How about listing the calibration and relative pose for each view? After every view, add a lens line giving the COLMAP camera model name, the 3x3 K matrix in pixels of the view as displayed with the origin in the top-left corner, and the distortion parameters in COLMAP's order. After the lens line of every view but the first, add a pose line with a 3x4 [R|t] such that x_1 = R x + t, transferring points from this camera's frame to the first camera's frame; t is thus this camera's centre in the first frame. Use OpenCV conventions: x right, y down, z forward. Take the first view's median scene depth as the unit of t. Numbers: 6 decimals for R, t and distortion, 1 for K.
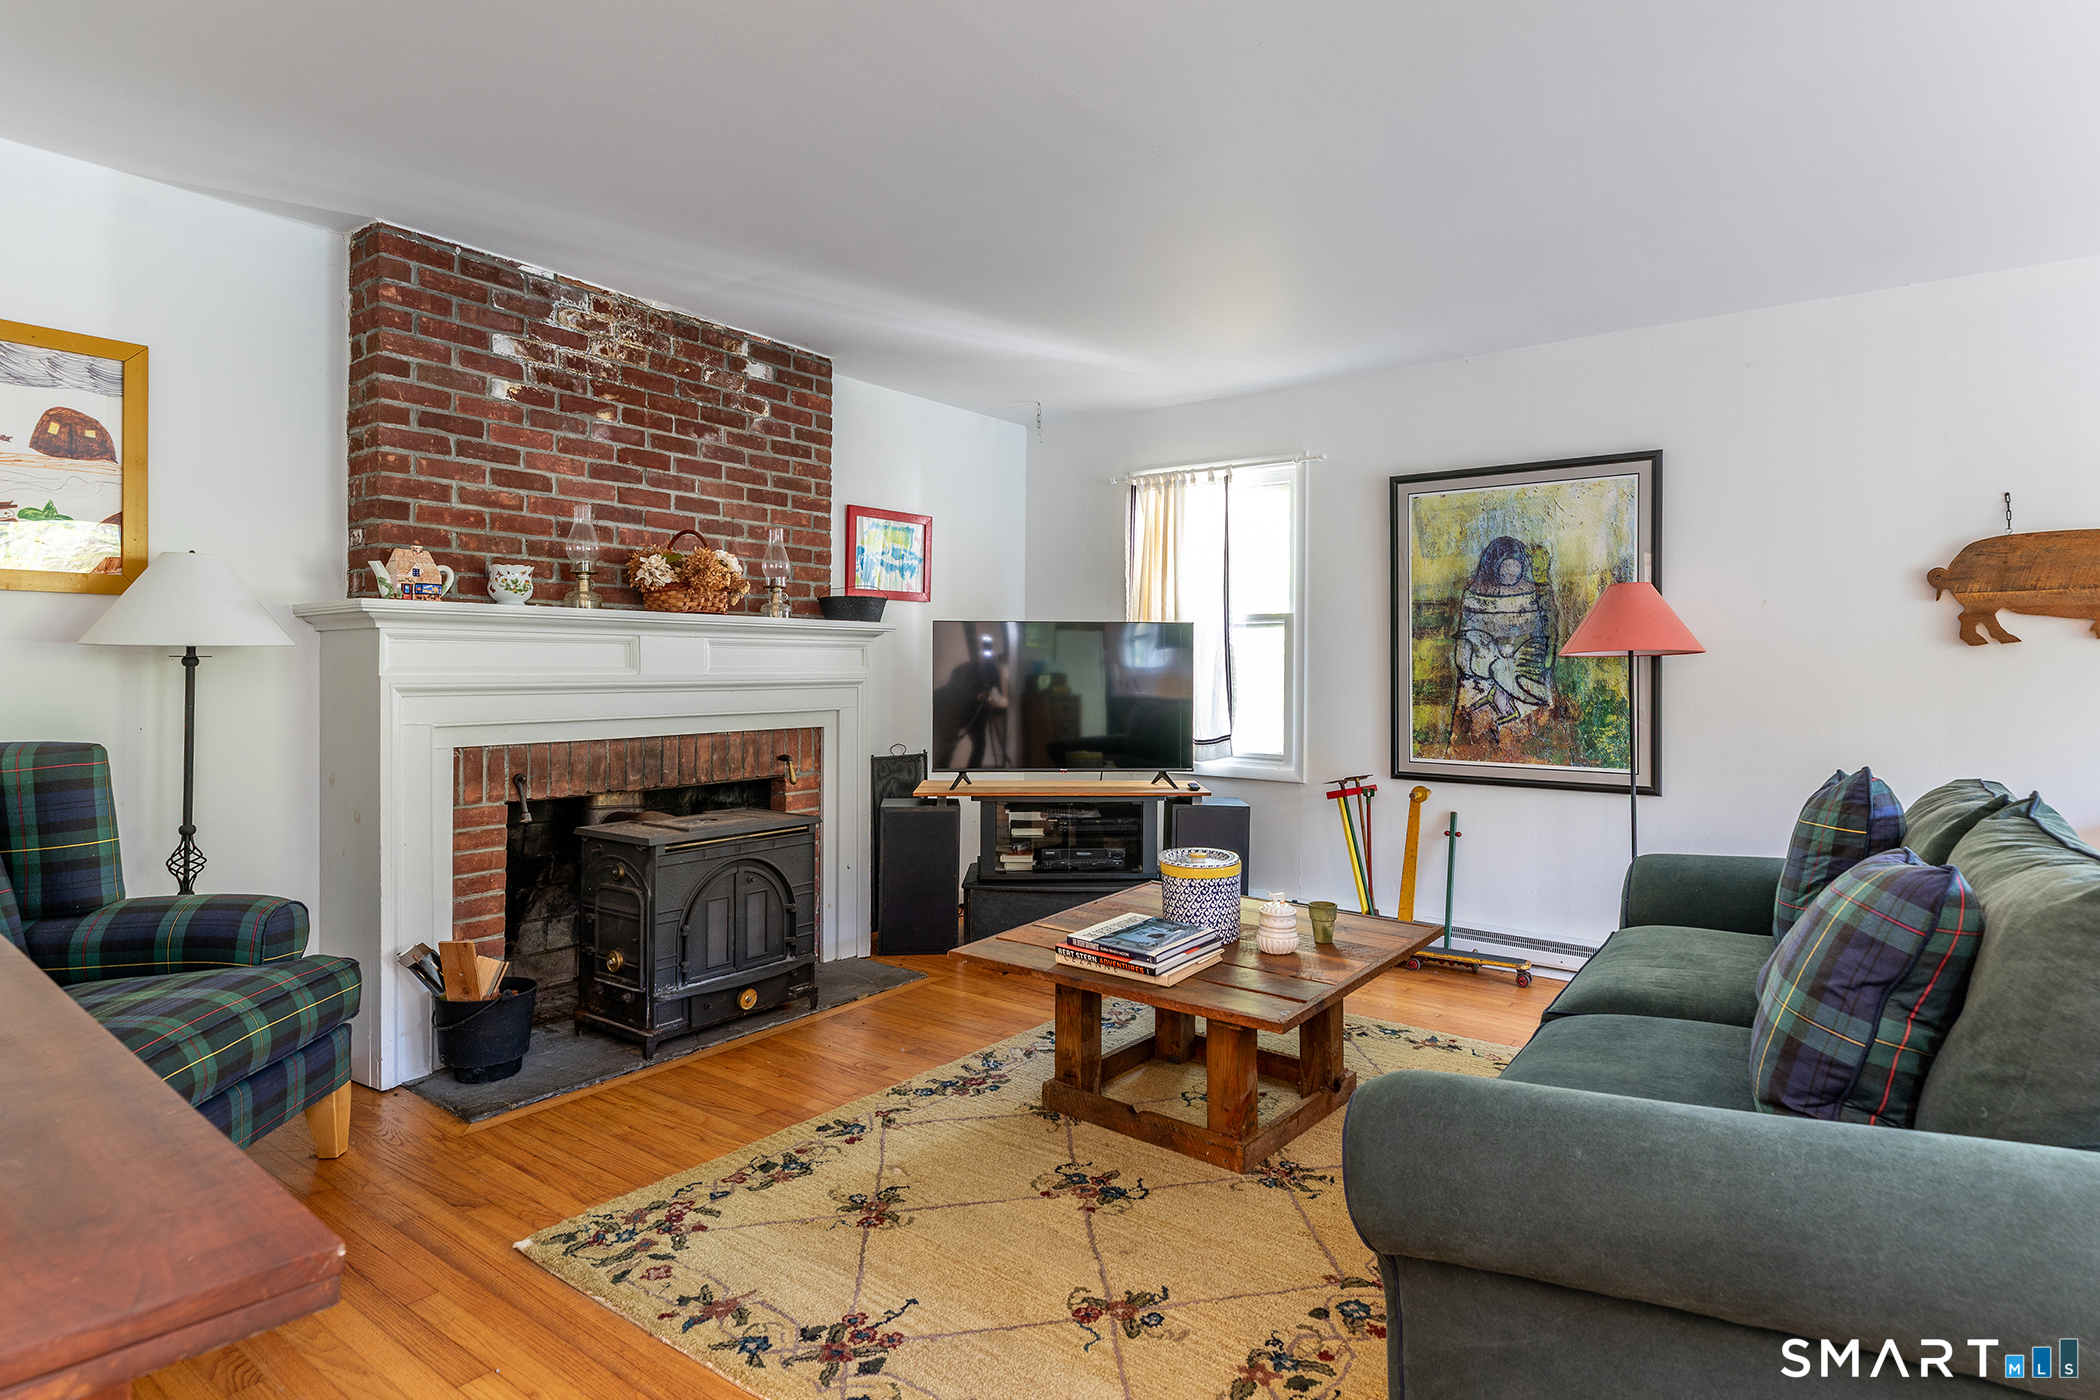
lens RADIAL K [[1181.0, 0, 1047.2], [0, 1181.0, 694.2], [0, 0, 1]] dist [0.015406, -0.001319]
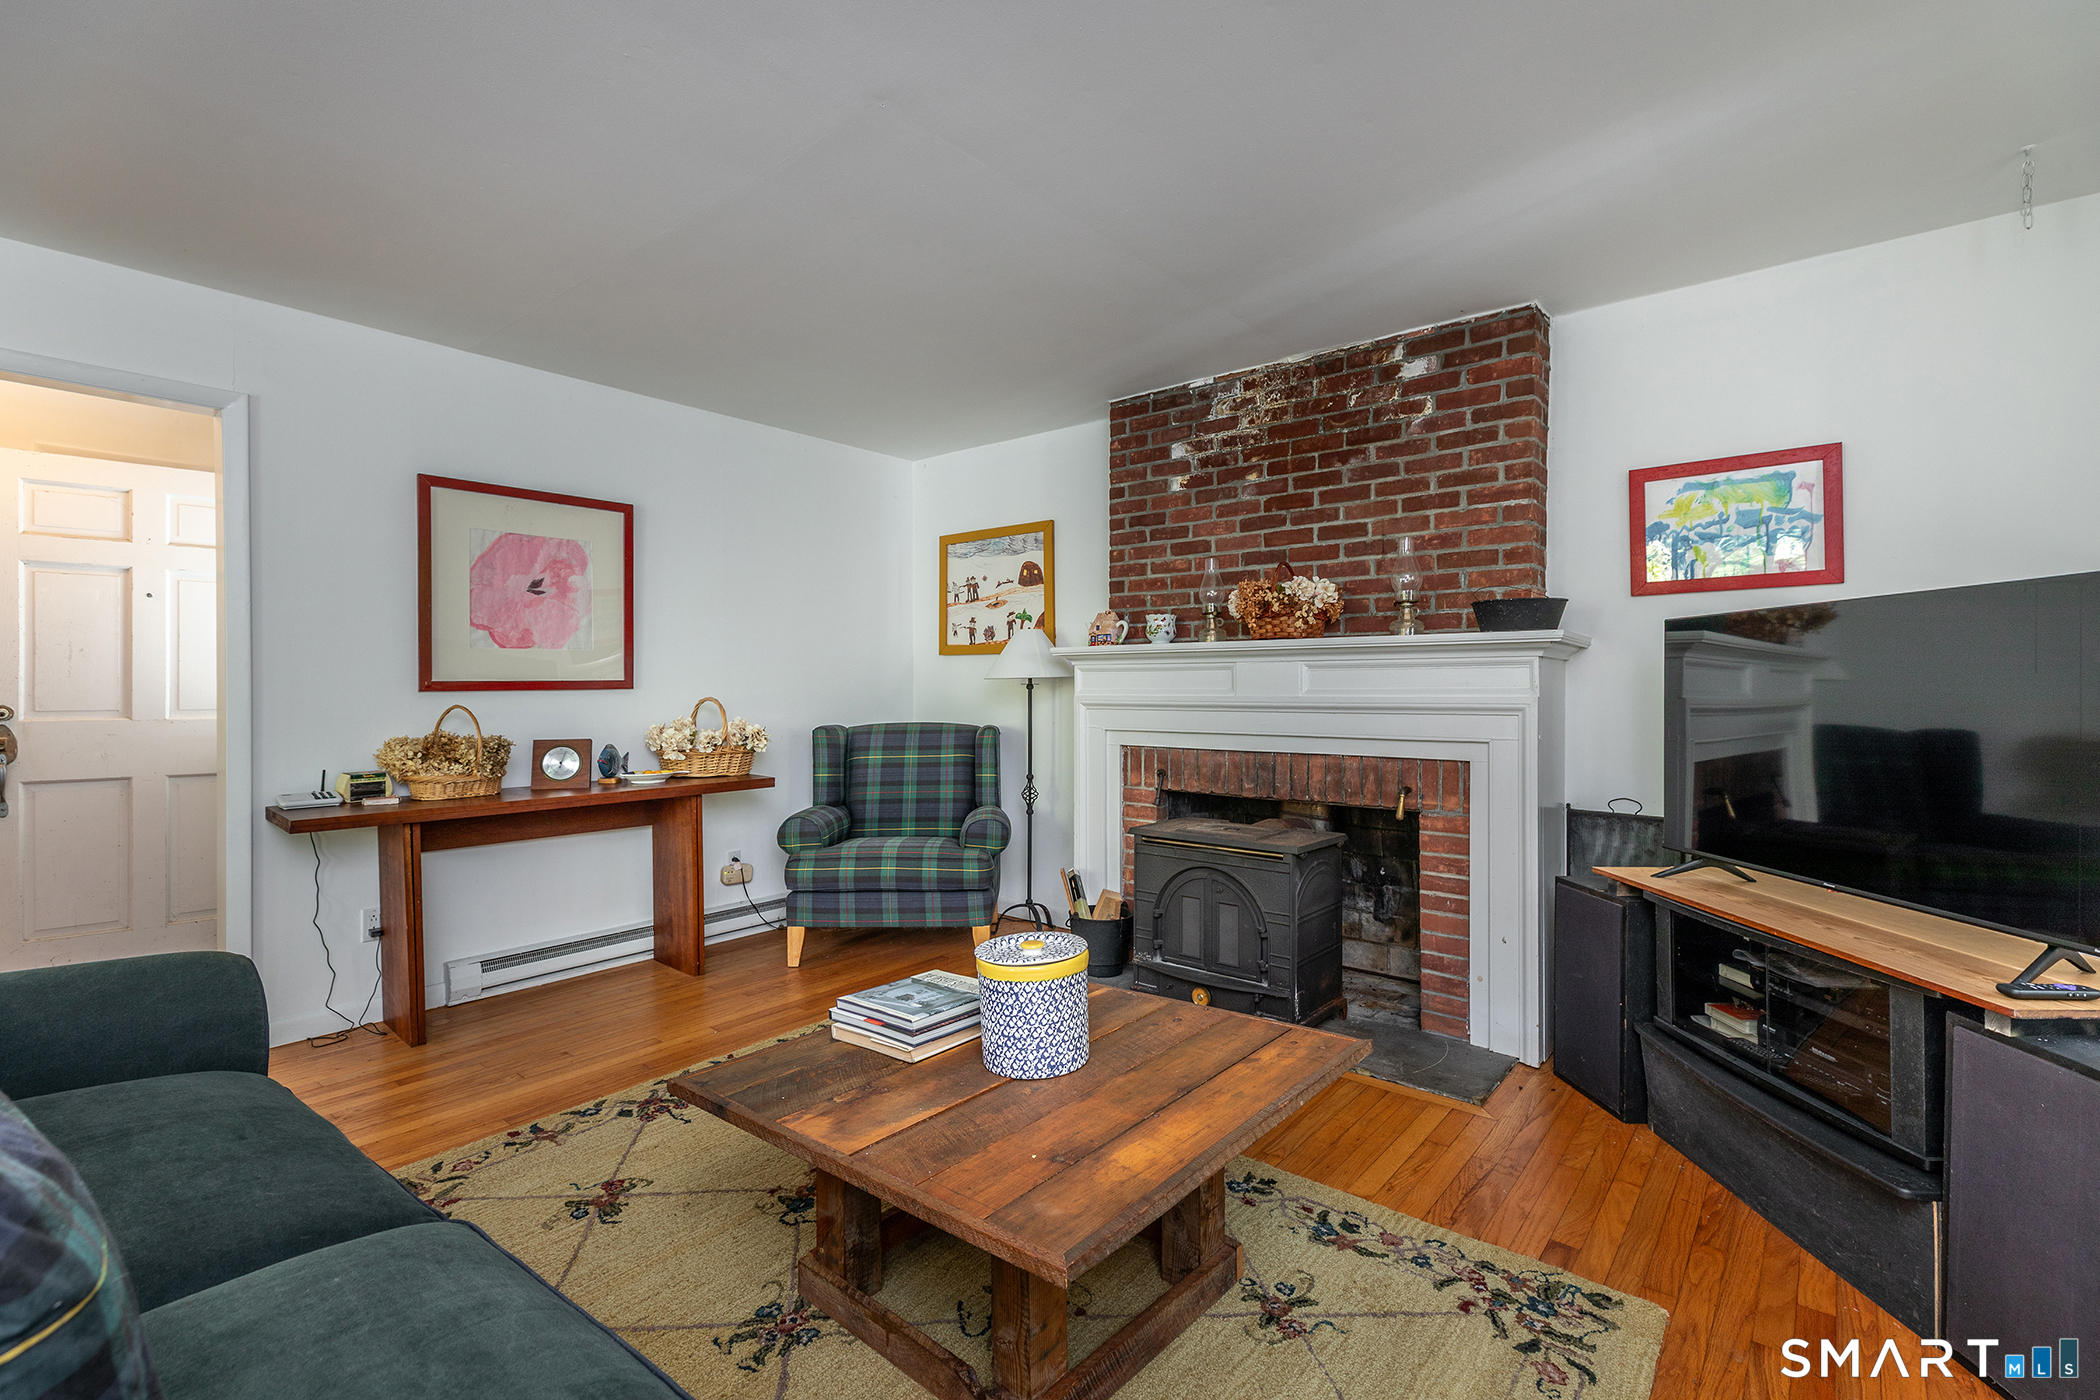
lens RADIAL K [[961.7, 0, 1050.0], [0, 961.7, 700.0], [0, 0, 1]] dist [0.024468, -0.000289]
pose [[-0.079478, 0.010294, -0.996783, 0.606155], [-0.023081, 0.999660, 0.012164, -0.020053], [0.996569, 0.023974, -0.079214, 0.890814]]
